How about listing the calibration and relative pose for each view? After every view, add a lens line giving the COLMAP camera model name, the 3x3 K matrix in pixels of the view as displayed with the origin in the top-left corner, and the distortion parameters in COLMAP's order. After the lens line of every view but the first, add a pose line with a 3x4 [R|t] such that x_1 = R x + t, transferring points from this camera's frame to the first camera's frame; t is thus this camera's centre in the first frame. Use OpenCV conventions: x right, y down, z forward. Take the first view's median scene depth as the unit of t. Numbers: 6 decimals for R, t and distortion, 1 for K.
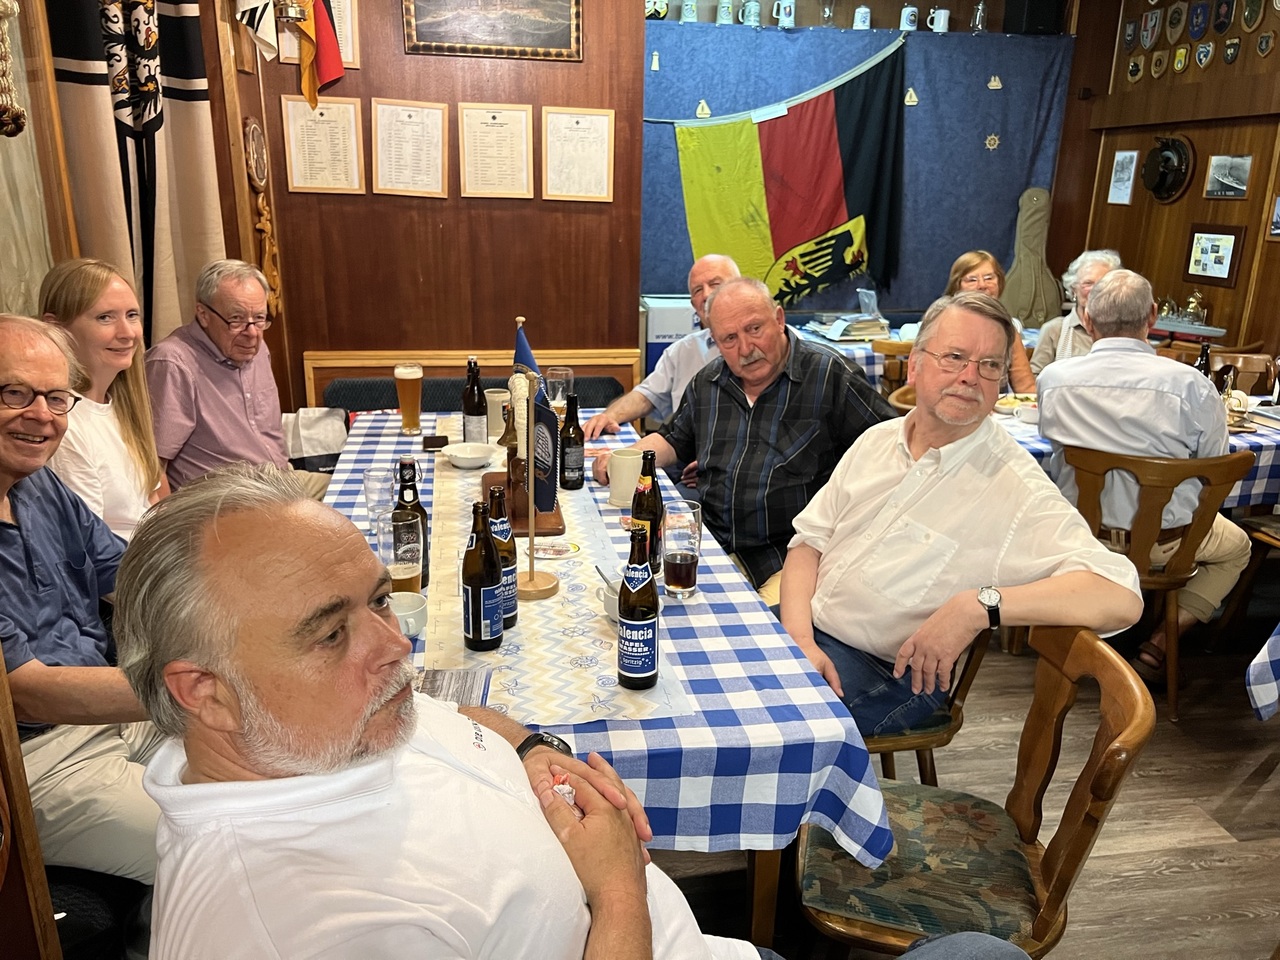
lens RADIAL K [[974.4, 0, 669.1], [0, 974.4, 485.5], [0, 0, 1]] dist [0.029901, -0.042460]
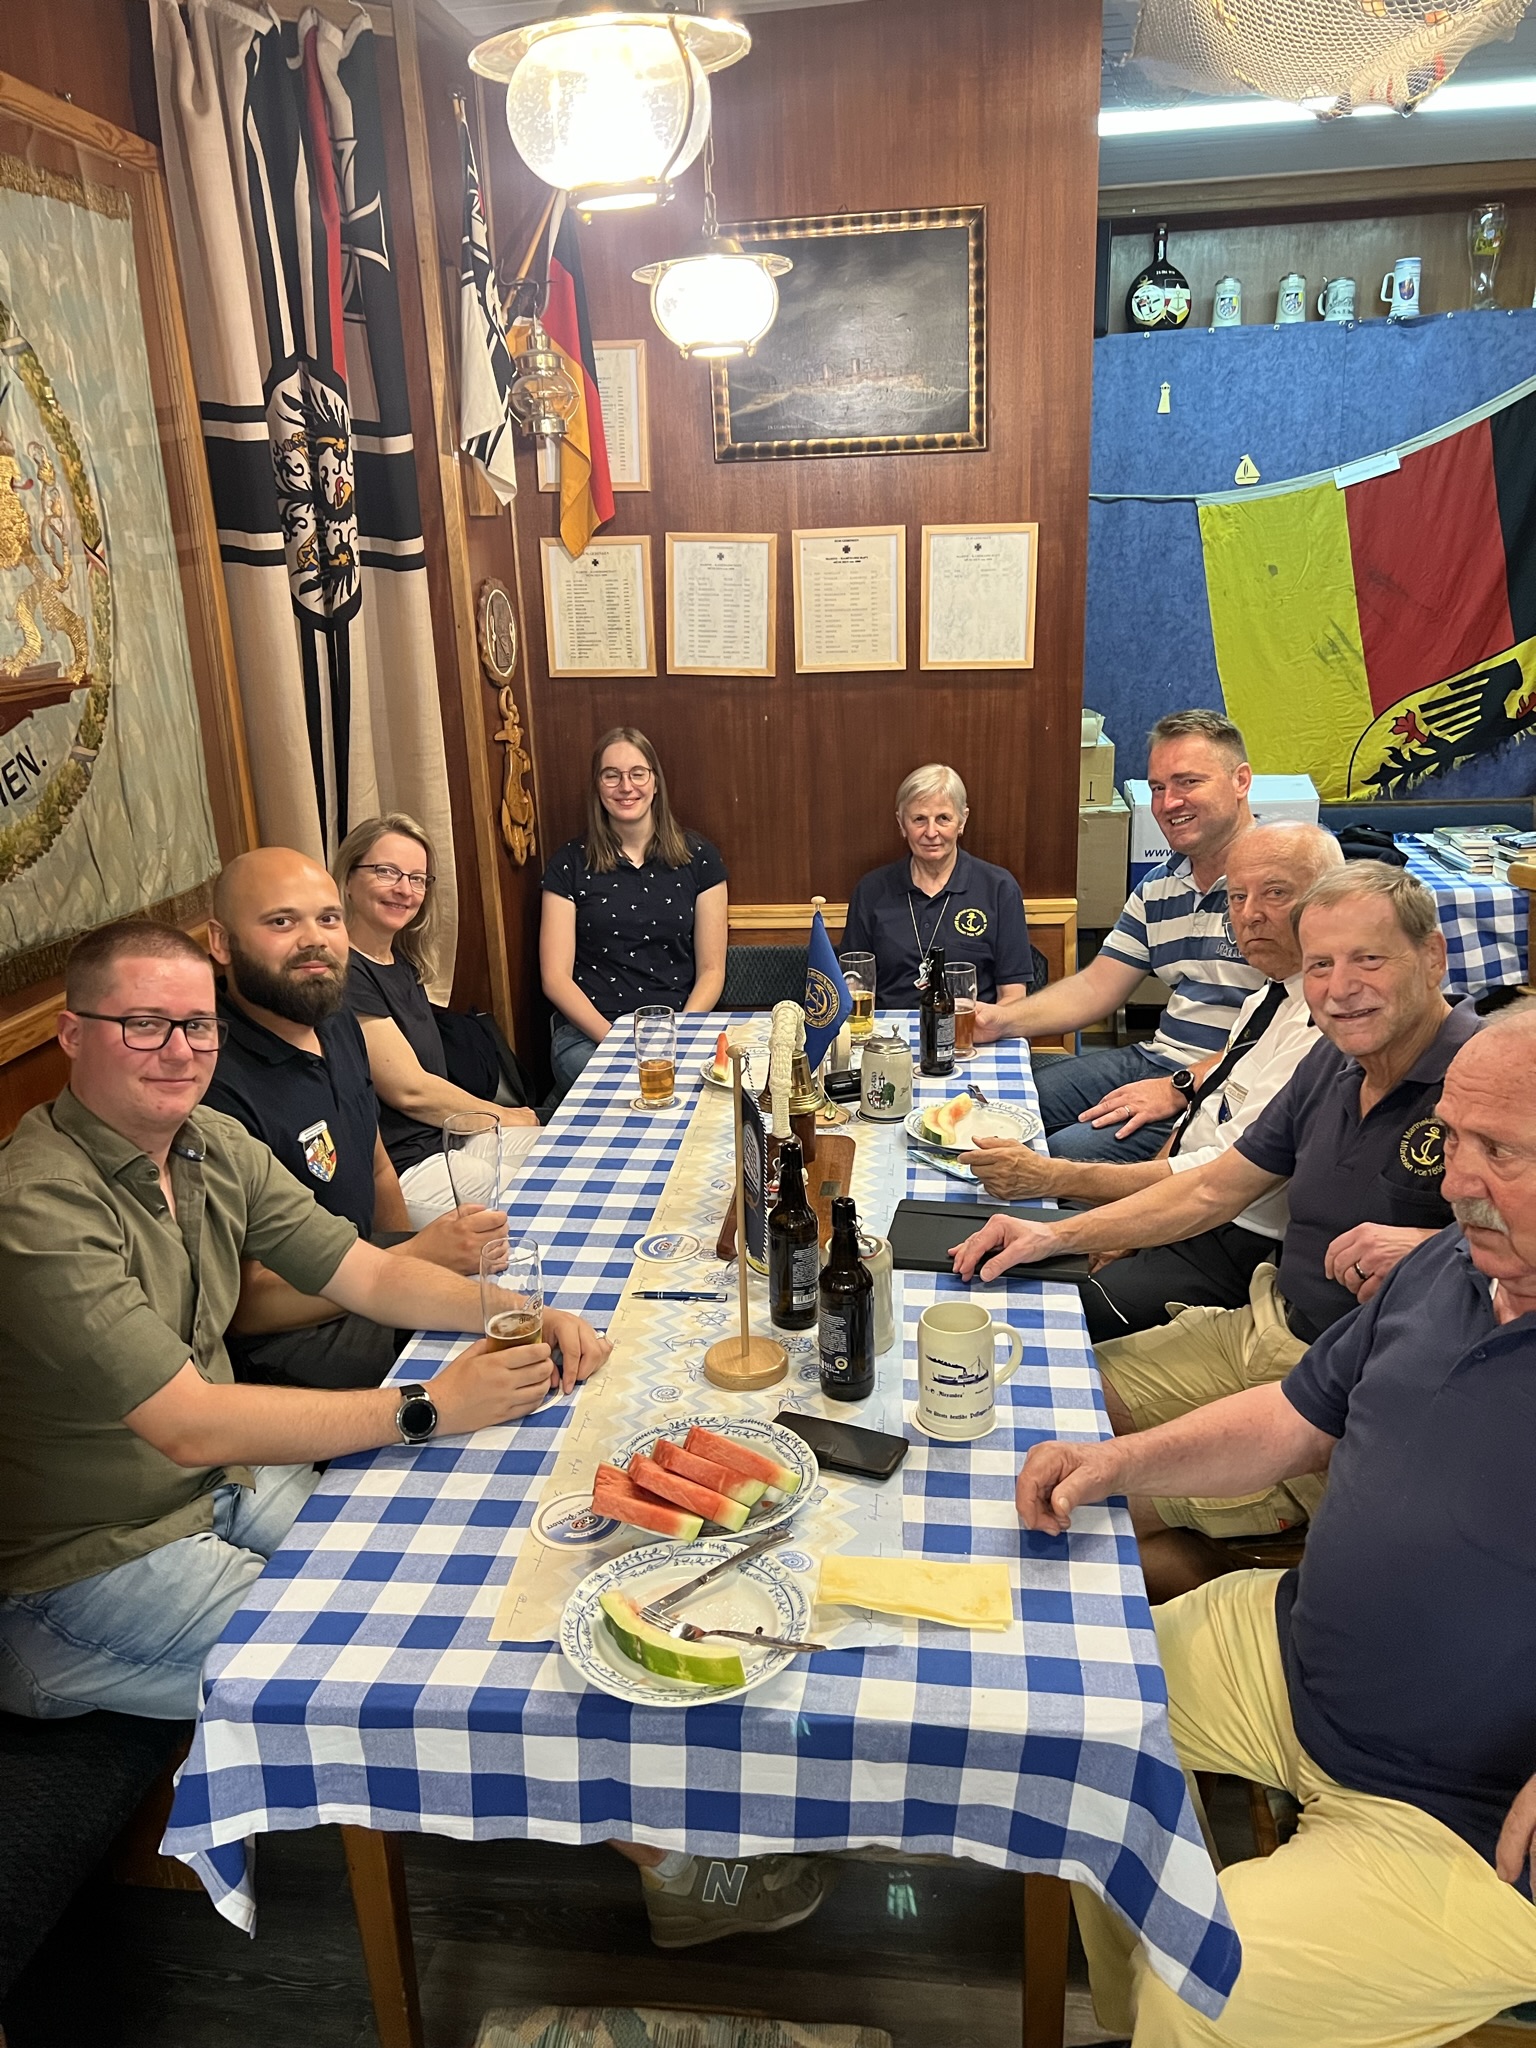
lens RADIAL K [[1559.1, 0, 777.7], [0, 1559.1, 1036.7], [0, 0, 1]] dist [0.029901, -0.042460]
pose [[0.953766, 0.034246, -0.298593, 0.093986], [-0.032632, 0.999413, 0.010389, -0.065841], [0.298774, -0.000165, 0.954324, 0.010198]]
